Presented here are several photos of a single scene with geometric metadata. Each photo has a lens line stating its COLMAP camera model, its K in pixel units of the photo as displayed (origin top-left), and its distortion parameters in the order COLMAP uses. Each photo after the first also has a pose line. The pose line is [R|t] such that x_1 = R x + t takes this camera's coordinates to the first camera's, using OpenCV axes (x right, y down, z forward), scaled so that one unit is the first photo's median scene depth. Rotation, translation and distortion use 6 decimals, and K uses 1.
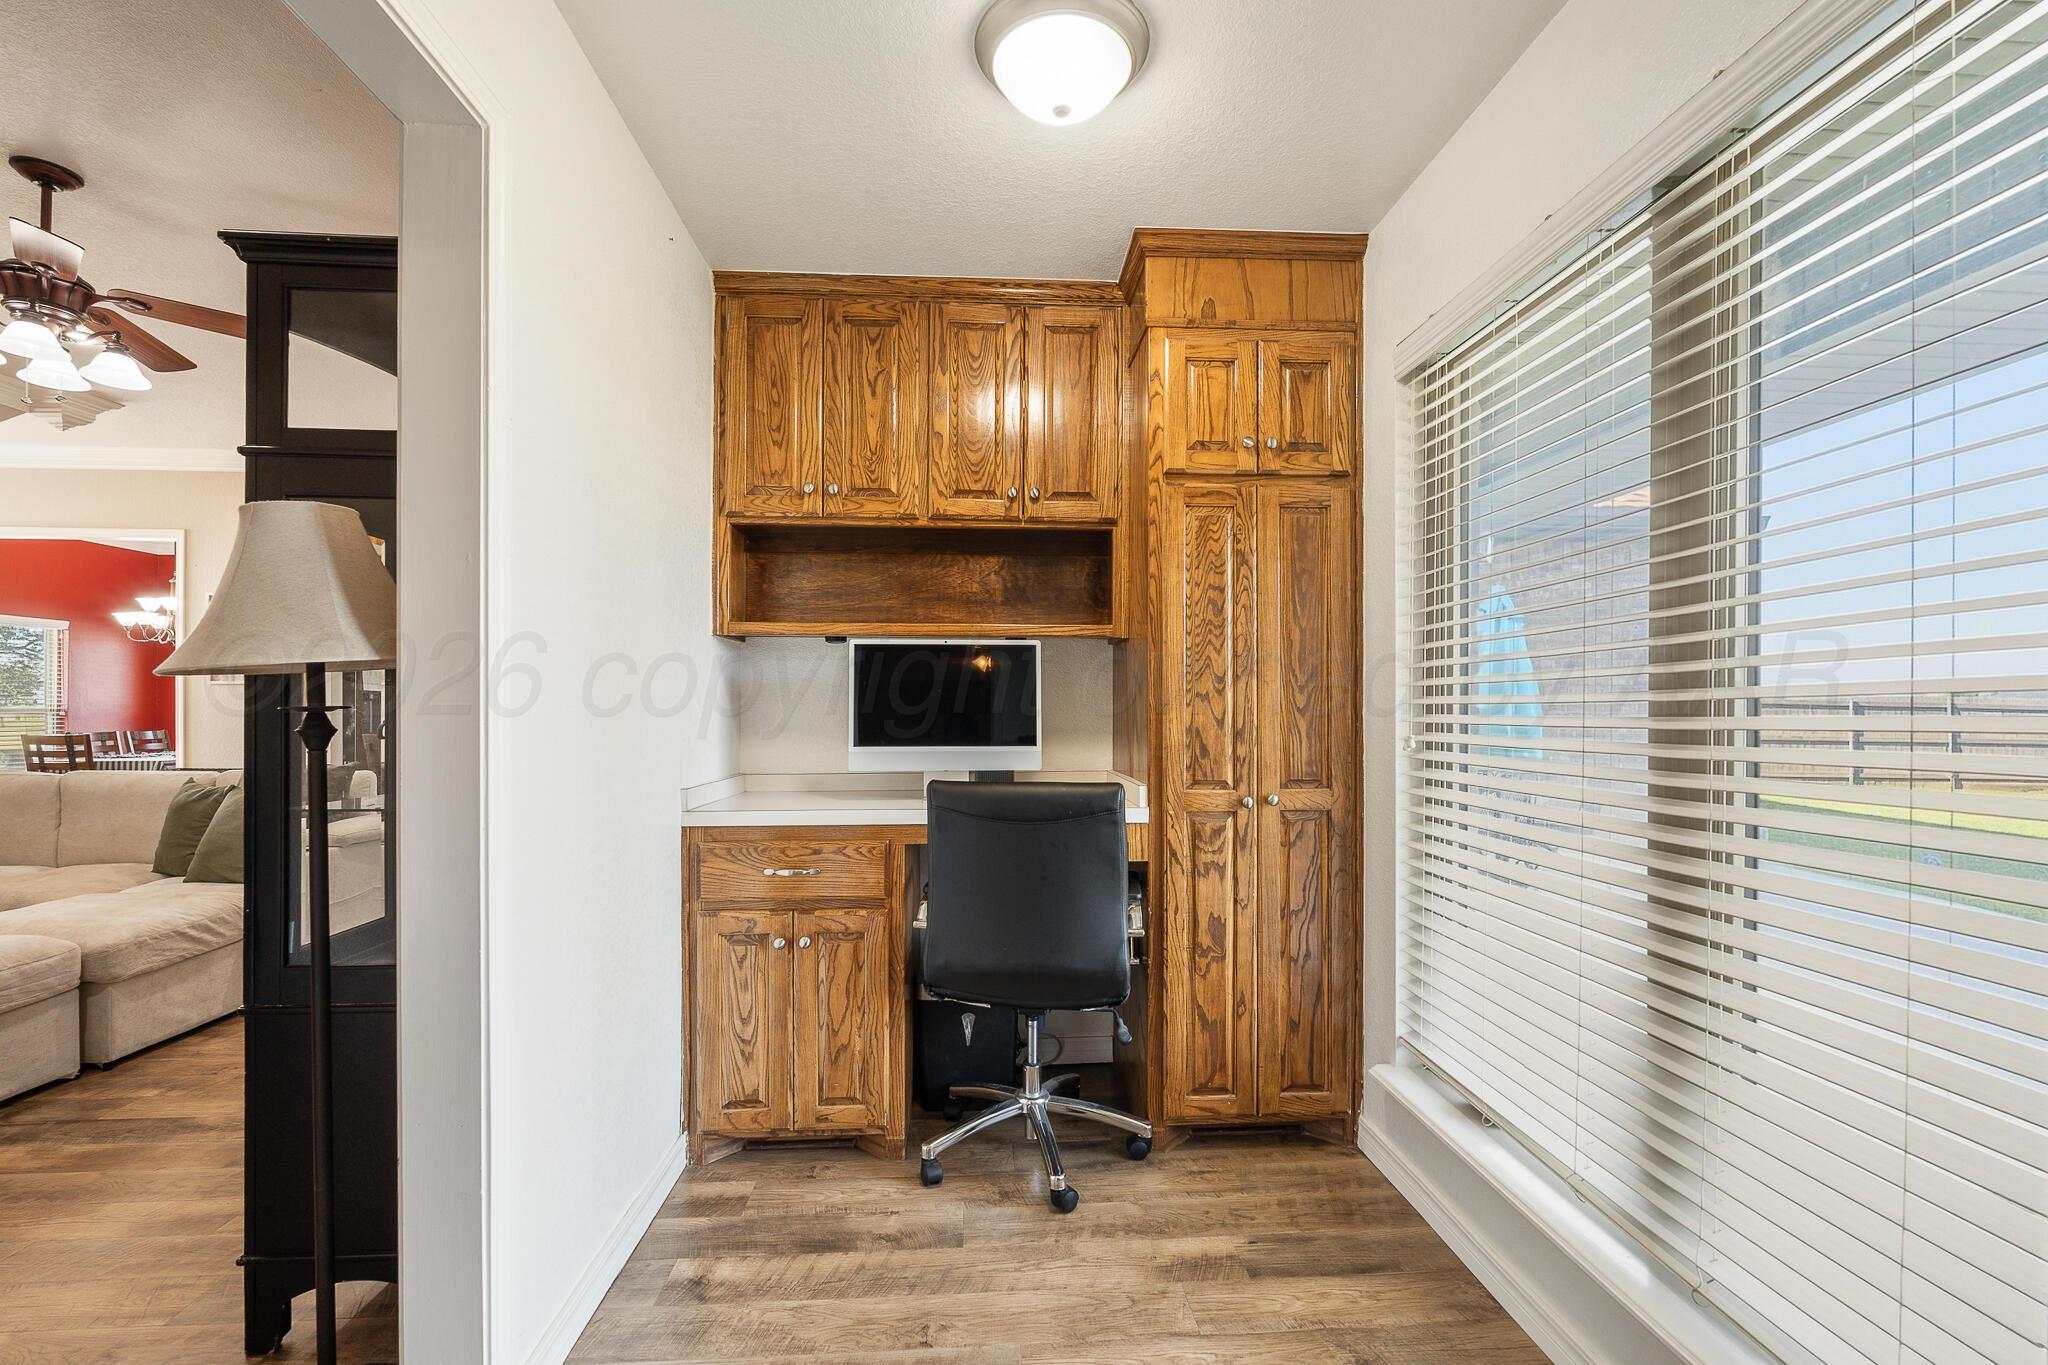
lens RADIAL K [[917.0, 0, 1025.7], [0, 917.0, 692.7], [0, 0, 1]] dist [-0.000440, 0.000171]
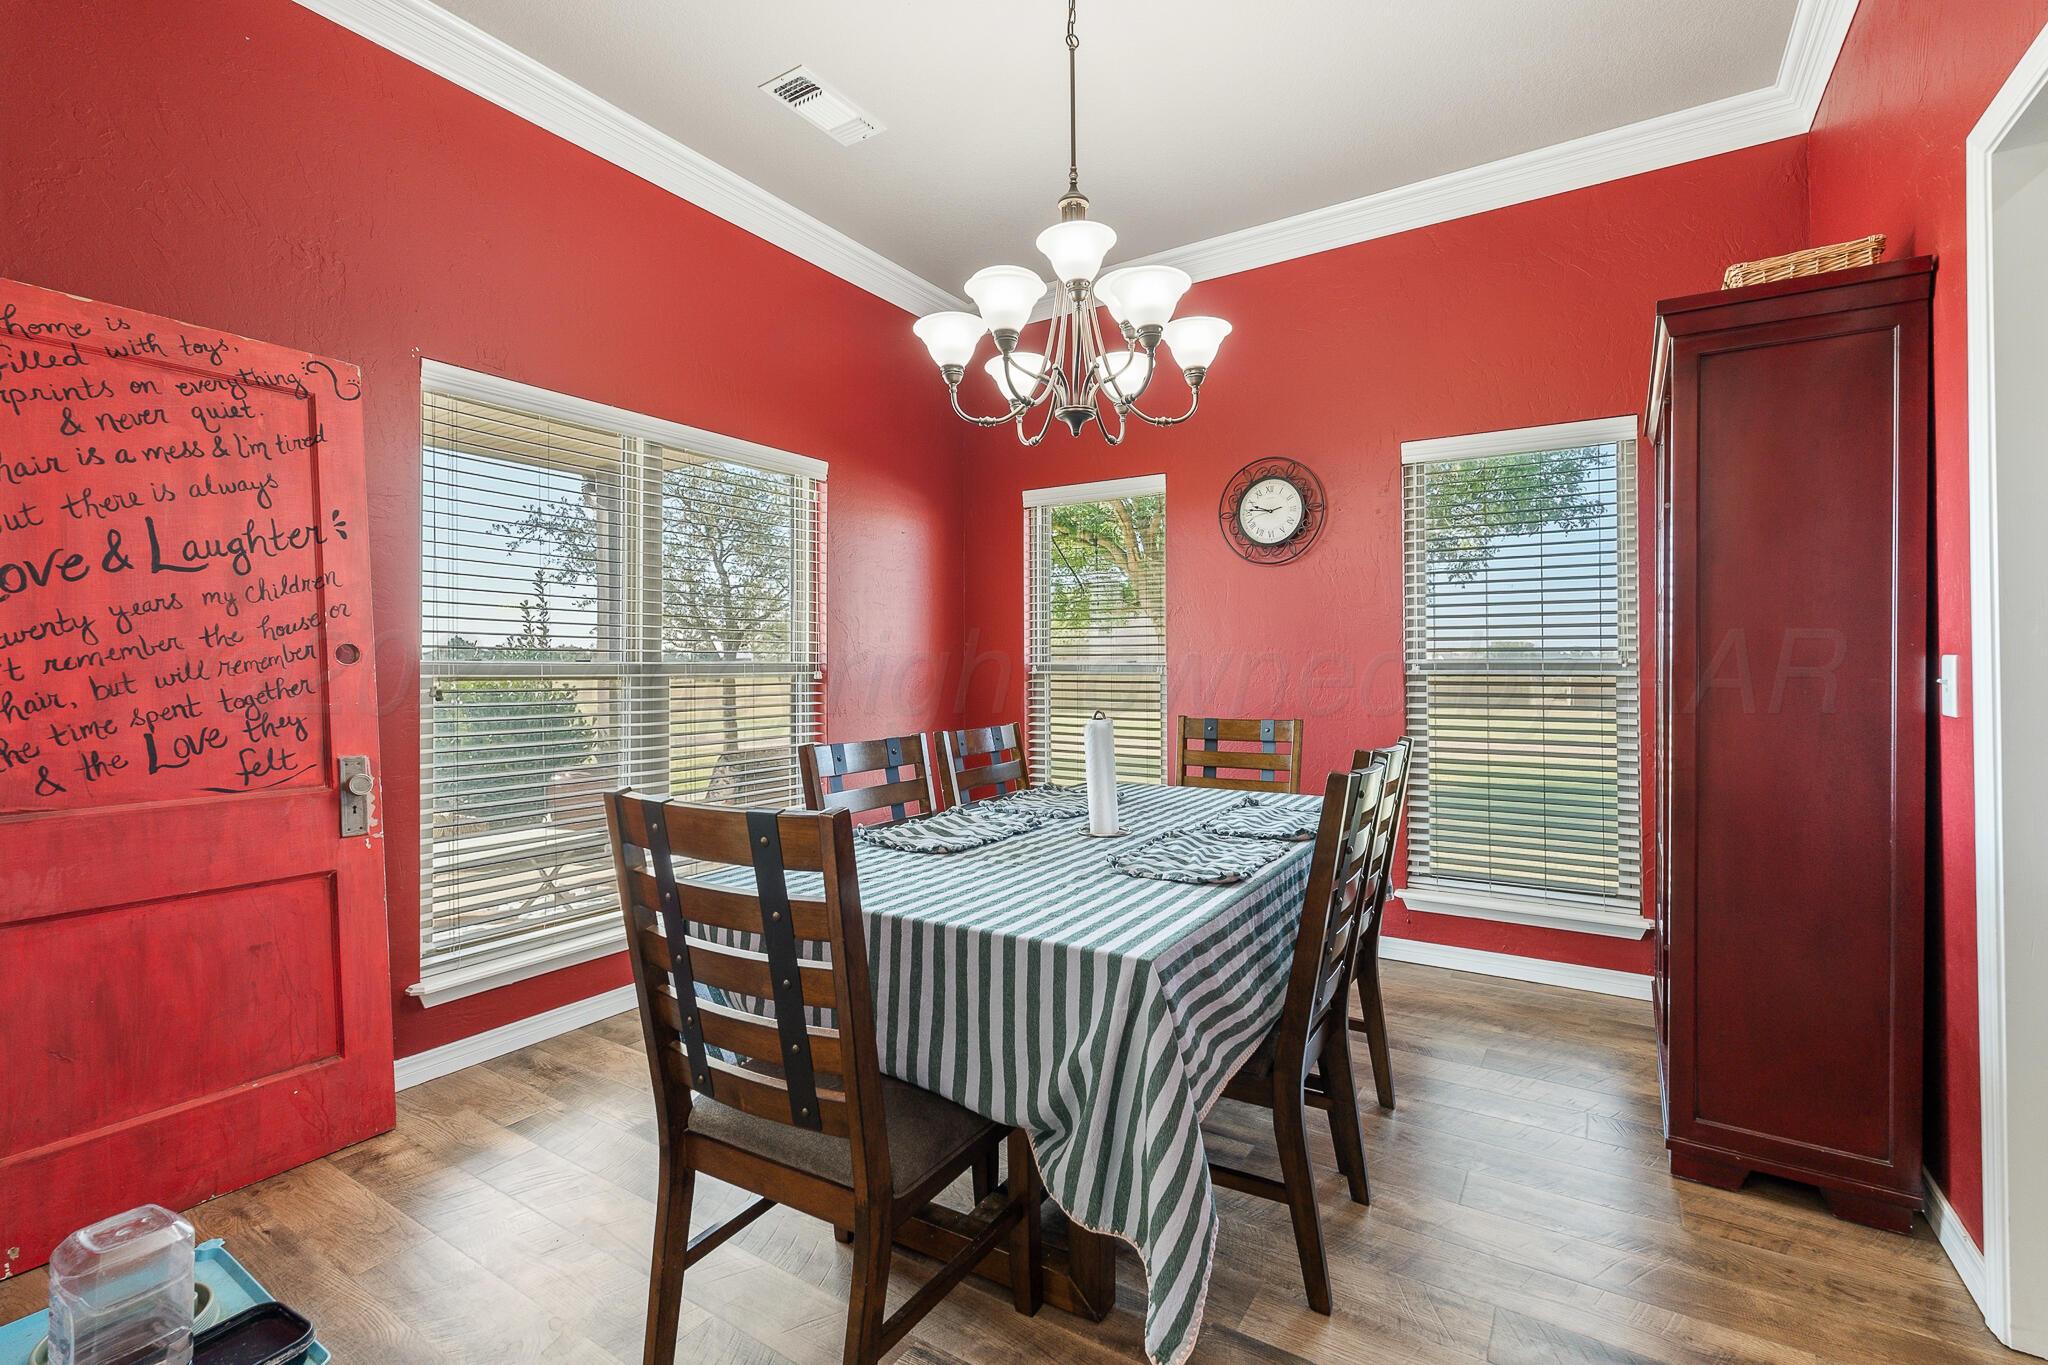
lens RADIAL K [[905.0, 0, 1024.0], [0, 905.0, 682.5], [0, 0, 1]] dist [-0.000052, -0.000003]
pose [[0.808665, 0.013661, -0.588111, -0.787305], [0.001967, 0.999662, 0.025925, 0.015933], [0.588266, -0.022121, 0.808365, 0.776496]]
